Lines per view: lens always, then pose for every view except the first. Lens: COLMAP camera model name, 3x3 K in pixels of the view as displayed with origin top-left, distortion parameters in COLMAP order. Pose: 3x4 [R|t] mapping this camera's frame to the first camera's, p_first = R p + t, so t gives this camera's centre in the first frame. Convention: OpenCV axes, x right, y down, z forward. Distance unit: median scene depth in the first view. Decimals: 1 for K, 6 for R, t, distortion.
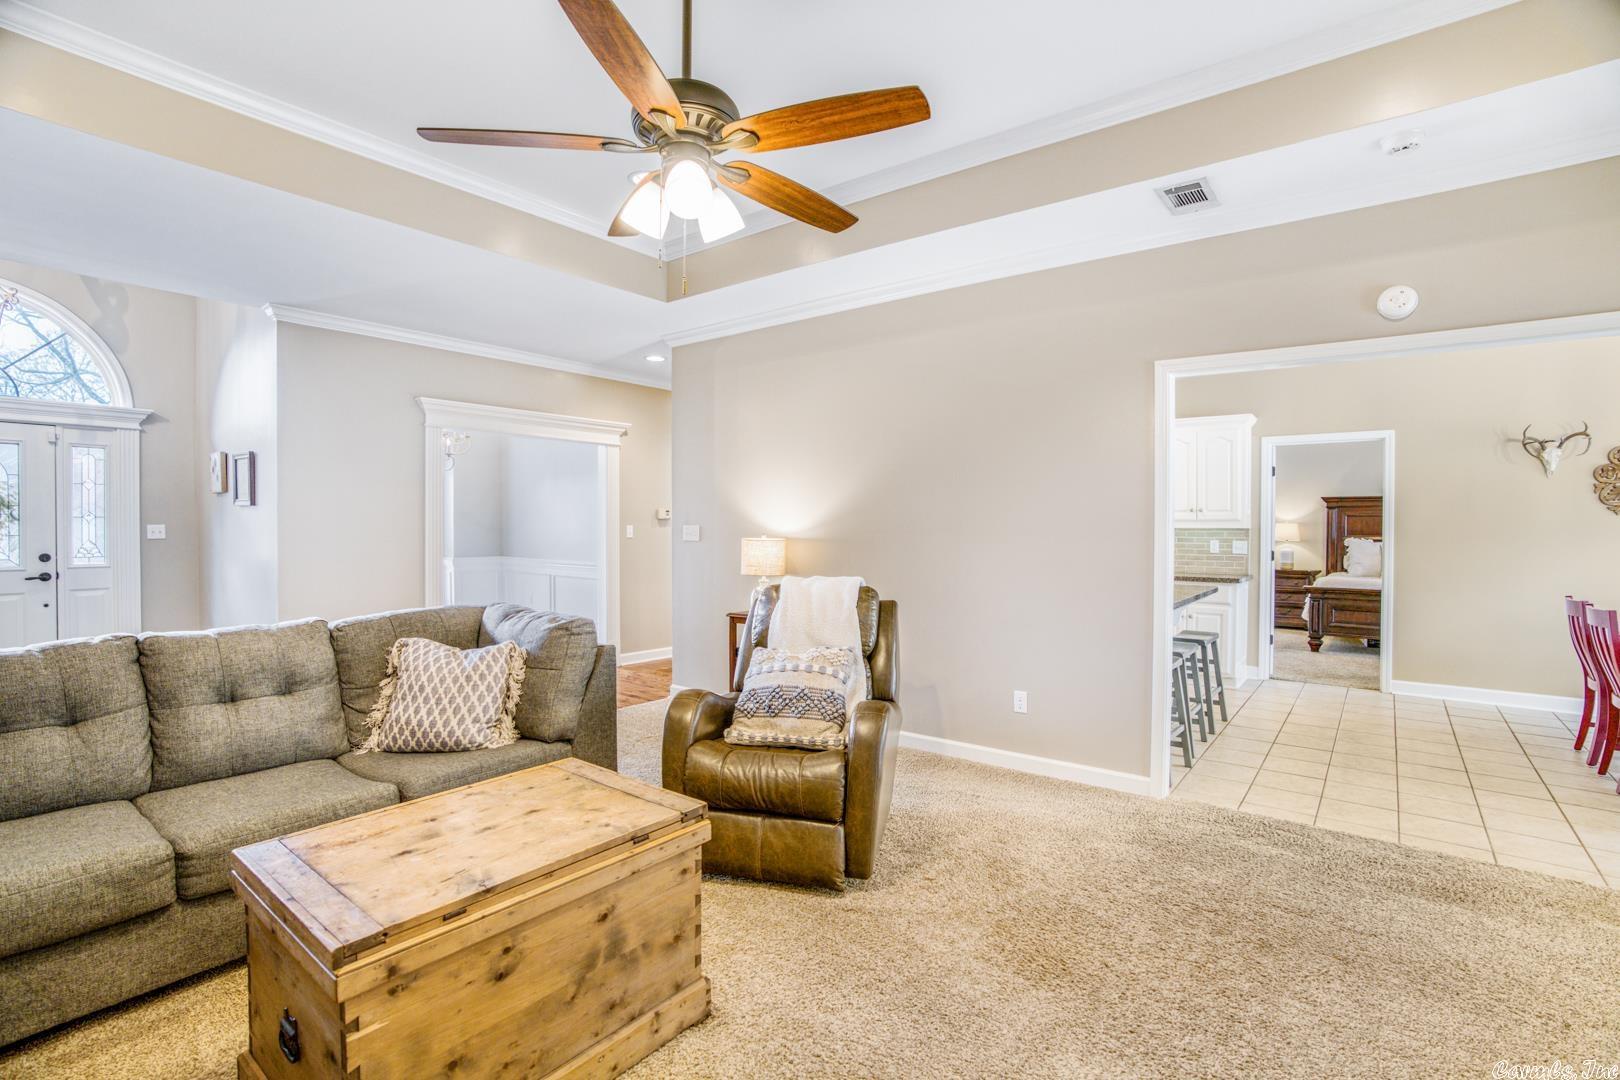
lens RADIAL K [[757.3, 0, 796.6], [0, 757.3, 532.3], [0, 0, 1]] dist [-0.042582, 0.008228]
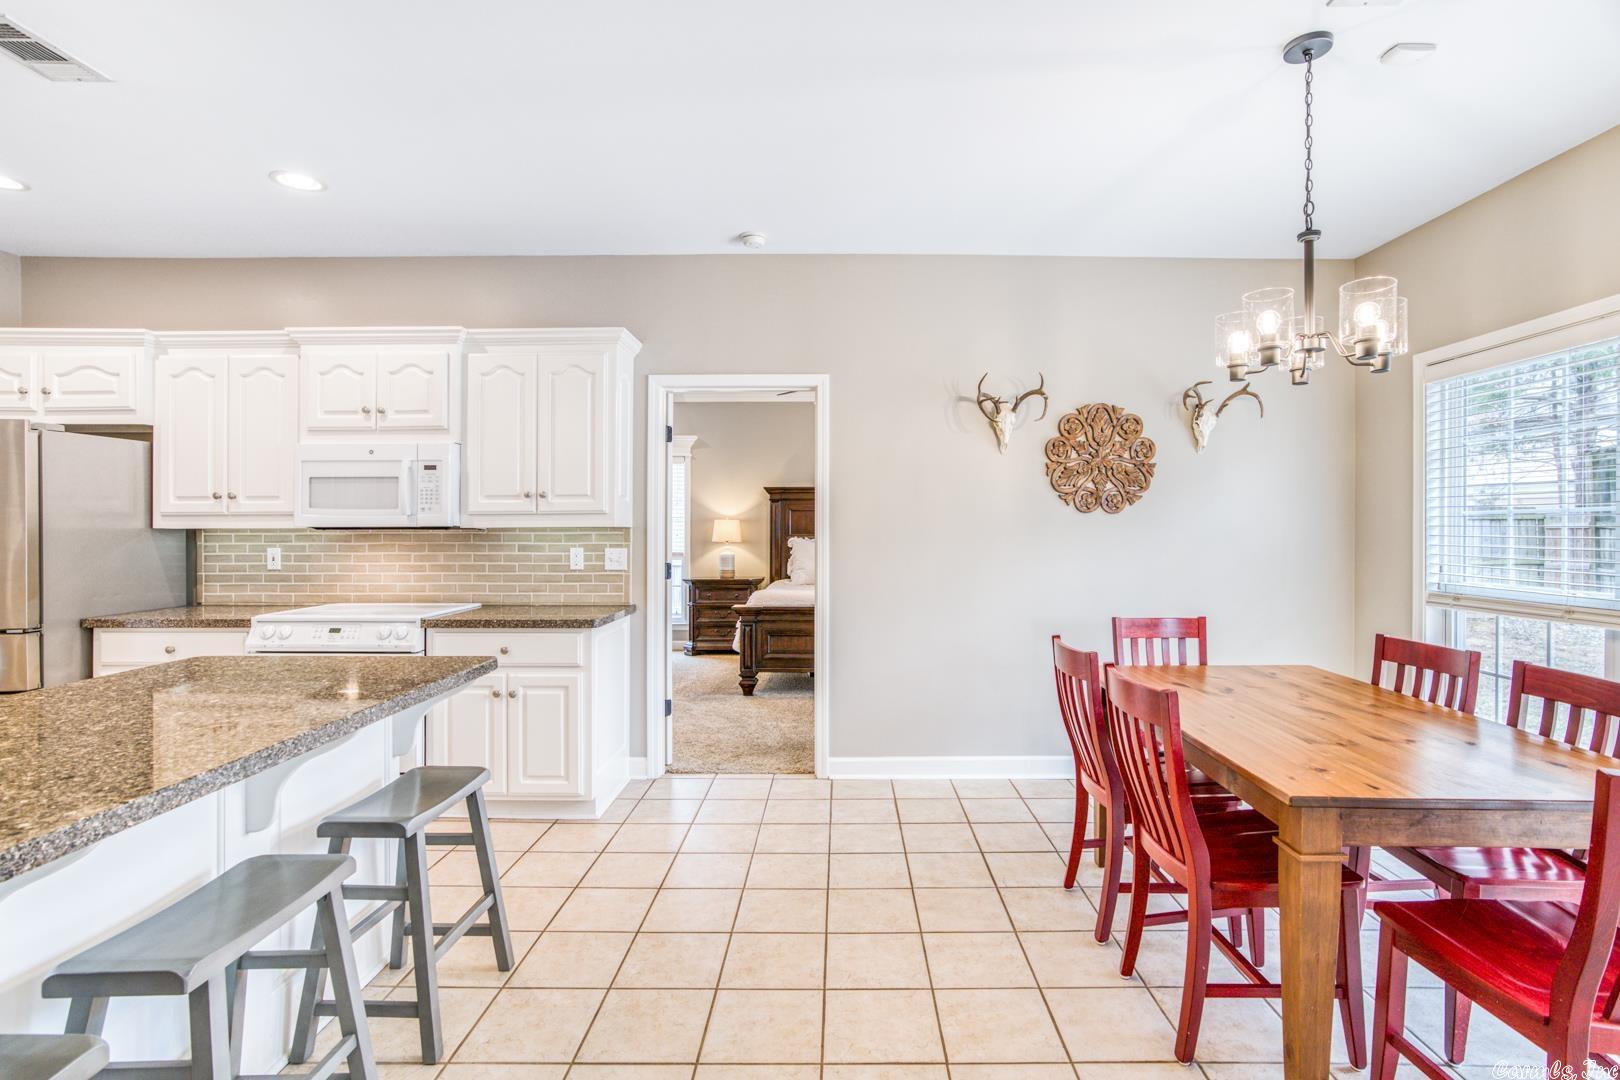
lens RADIAL K [[757.3, 0, 848.2], [0, 757.3, 525.8], [0, 0, 1]] dist [-0.042582, 0.008228]
pose [[0.777515, -0.006010, 0.628836, 0.353863], [0.011071, 0.999930, -0.004132, -0.001238], [-0.628767, 0.010174, 0.777527, 0.412344]]
